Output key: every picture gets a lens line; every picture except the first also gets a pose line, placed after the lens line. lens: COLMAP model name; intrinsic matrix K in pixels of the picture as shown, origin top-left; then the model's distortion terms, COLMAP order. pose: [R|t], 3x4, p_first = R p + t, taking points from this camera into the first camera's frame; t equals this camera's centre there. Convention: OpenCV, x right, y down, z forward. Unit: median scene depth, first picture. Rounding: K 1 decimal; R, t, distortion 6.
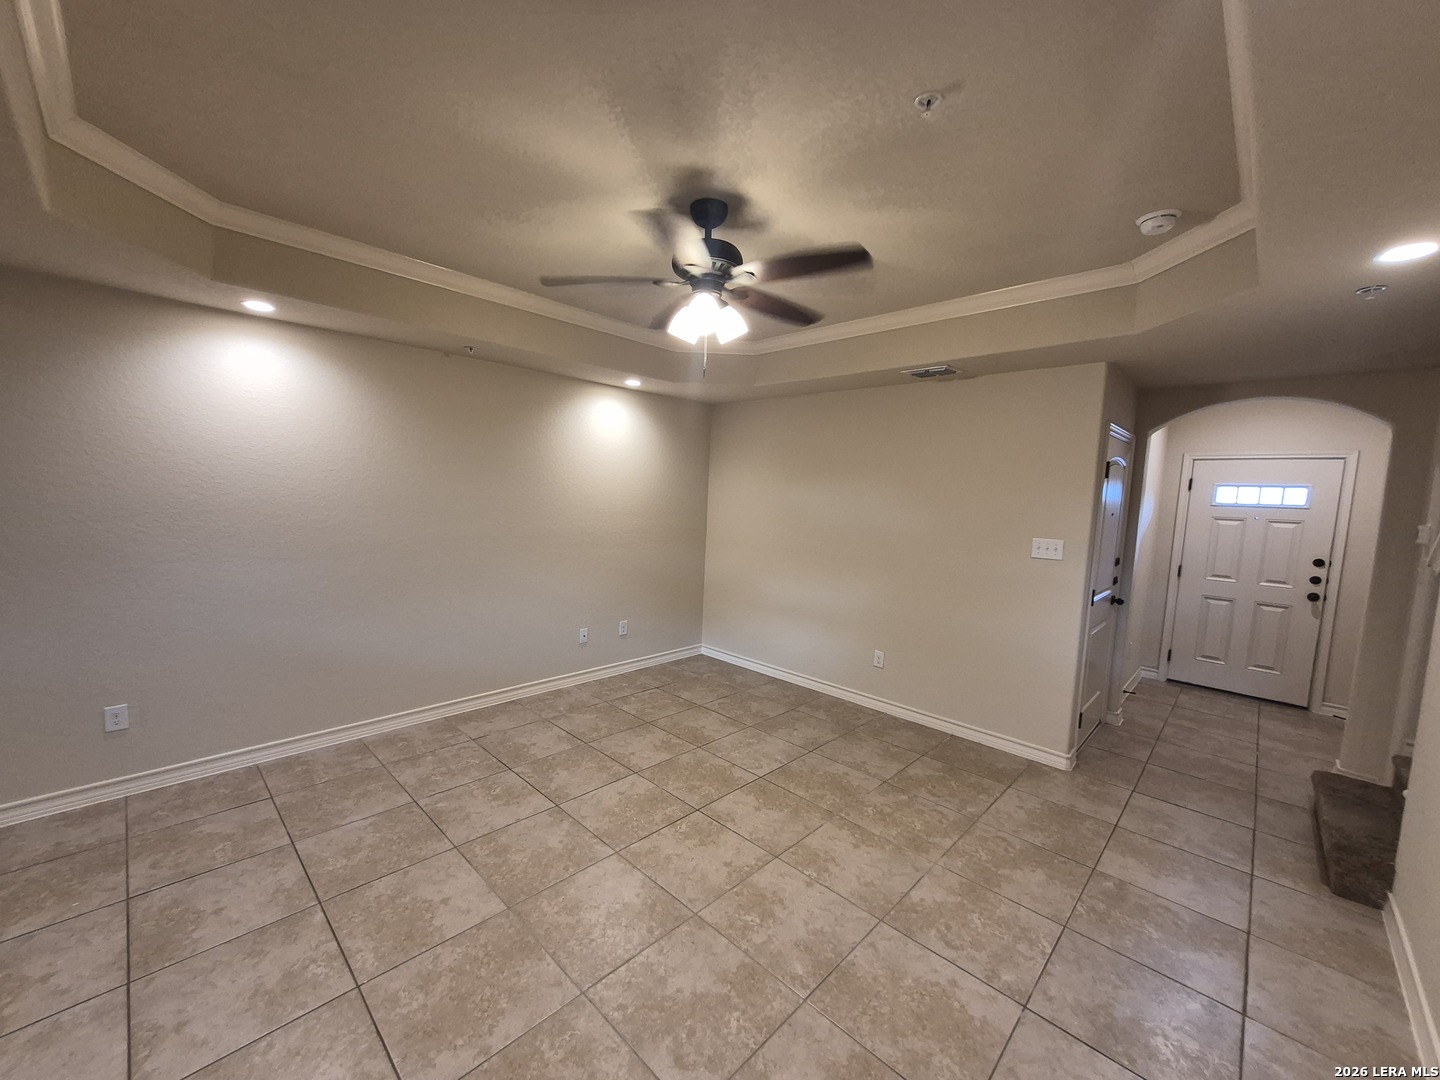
lens RADIAL K [[570.6, 0, 709.7], [0, 570.6, 545.4], [0, 0, 1]] dist [0.009193, -0.000202]
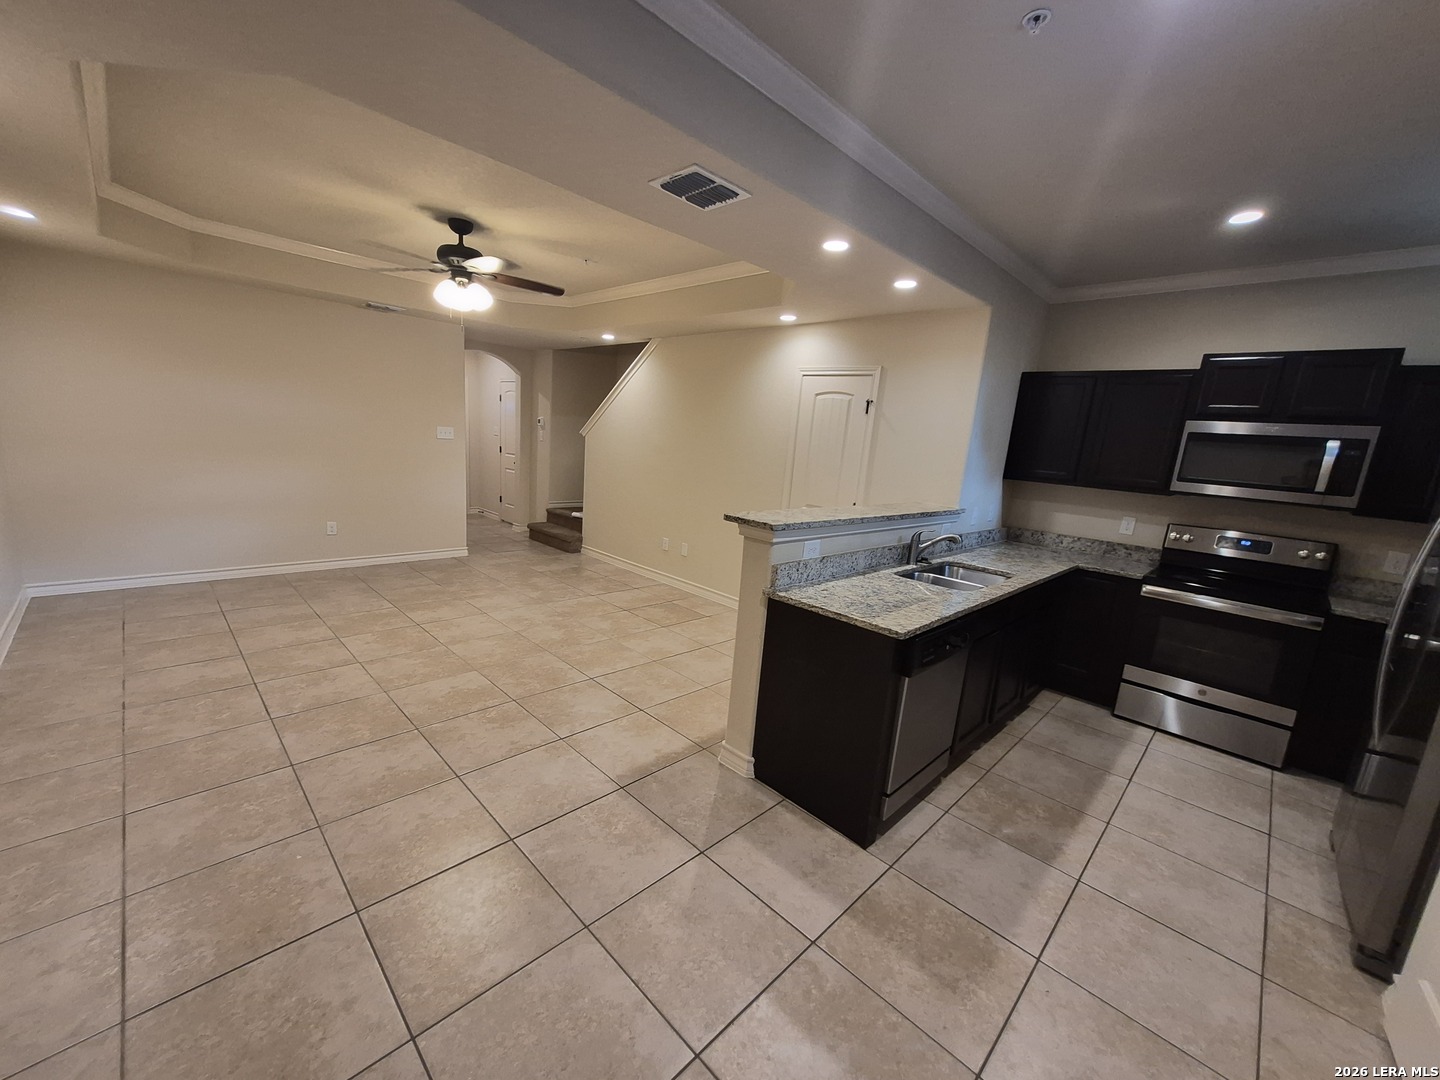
lens RADIAL K [[569.3, 0, 709.3], [0, 569.3, 546.5], [0, 0, 1]] dist [0.004740, 0.000363]
pose [[0.016911, -0.231427, 0.972705, -1.022268], [0.021872, 0.972697, 0.231045, -0.036370], [-0.999618, 0.017368, 0.021511, 0.168157]]
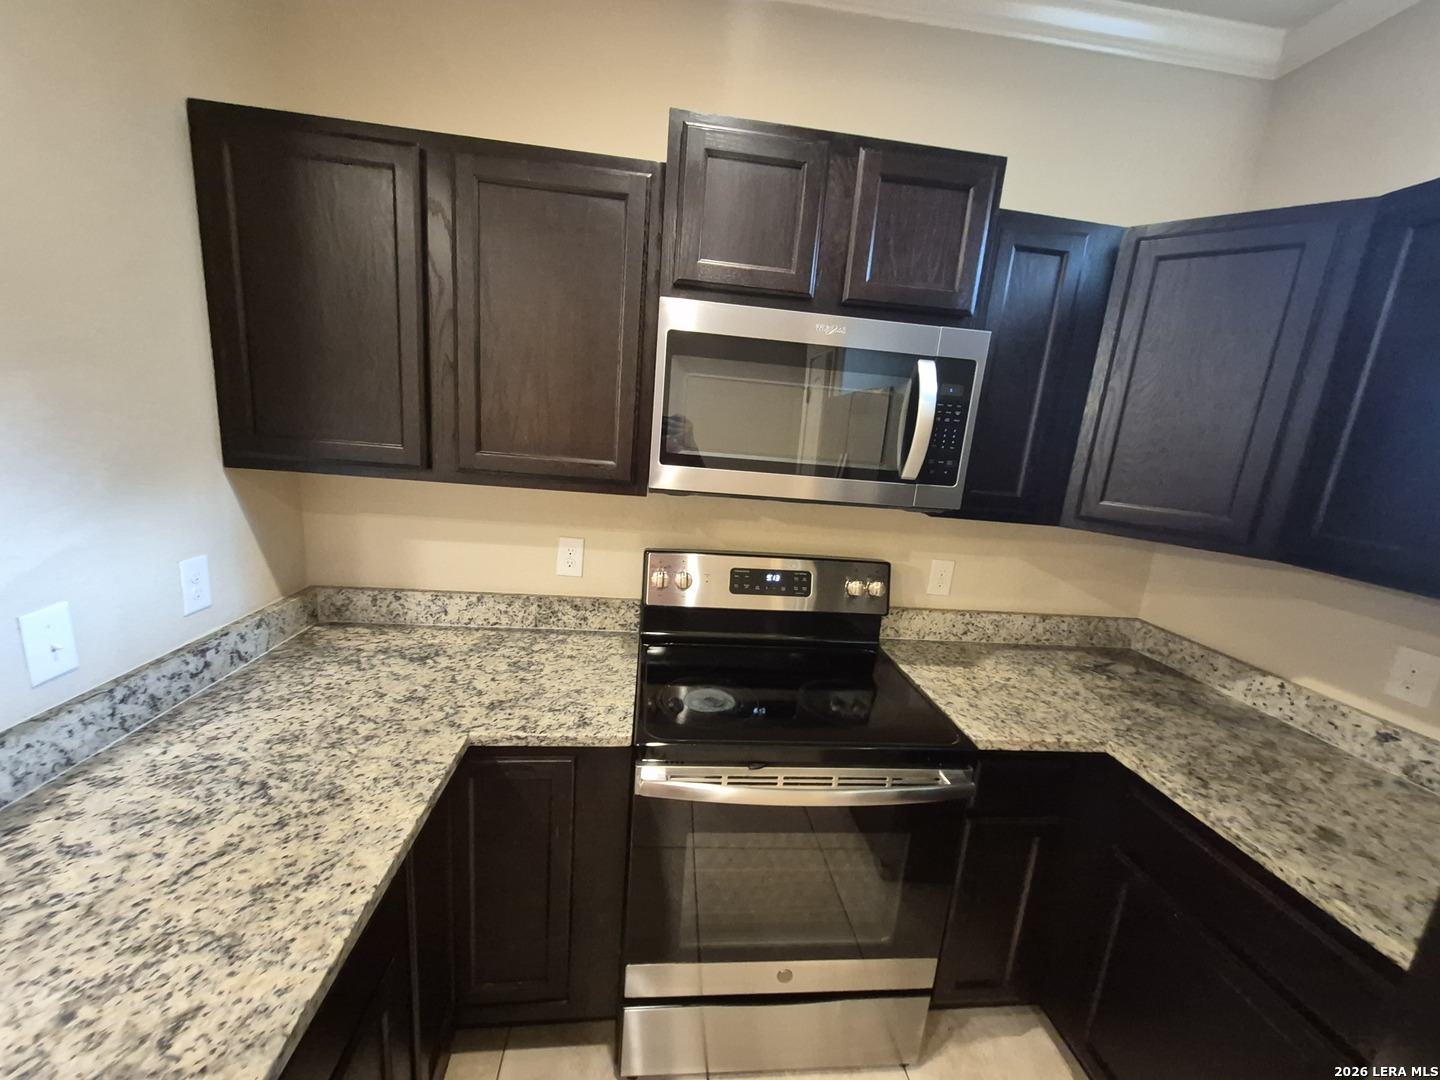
lens RADIAL K [[569.3, 0, 709.3], [0, 569.3, 546.5], [0, 0, 1]] dist [0.004740, 0.000363]
pose [[-0.760399, -0.228335, 0.607994, -0.364400], [-0.046335, 0.952846, 0.299897, 0.030332], [-0.647801, 0.199870, -0.735123, -0.299714]]
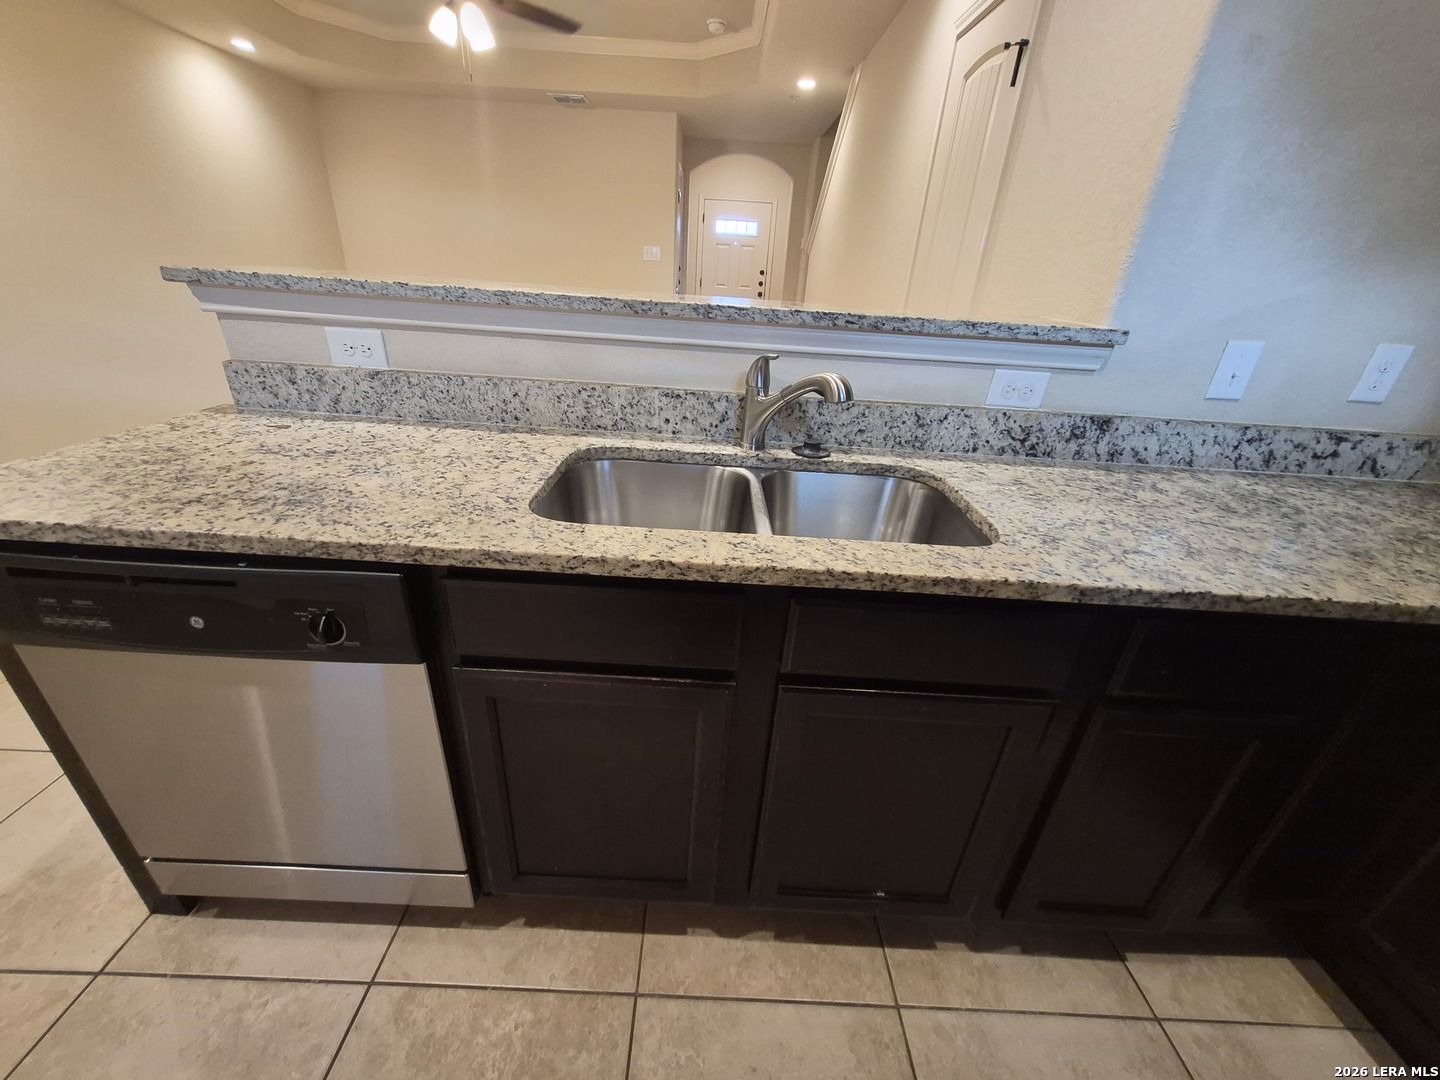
lens RADIAL K [[569.3, 0, 709.3], [0, 569.3, 546.5], [0, 0, 1]] dist [0.004740, 0.000363]
pose [[0.724791, -0.302831, 0.618847, -0.449946], [0.039329, 0.914942, 0.401663, 0.107089], [-0.687845, -0.266784, 0.675052, -0.329384]]
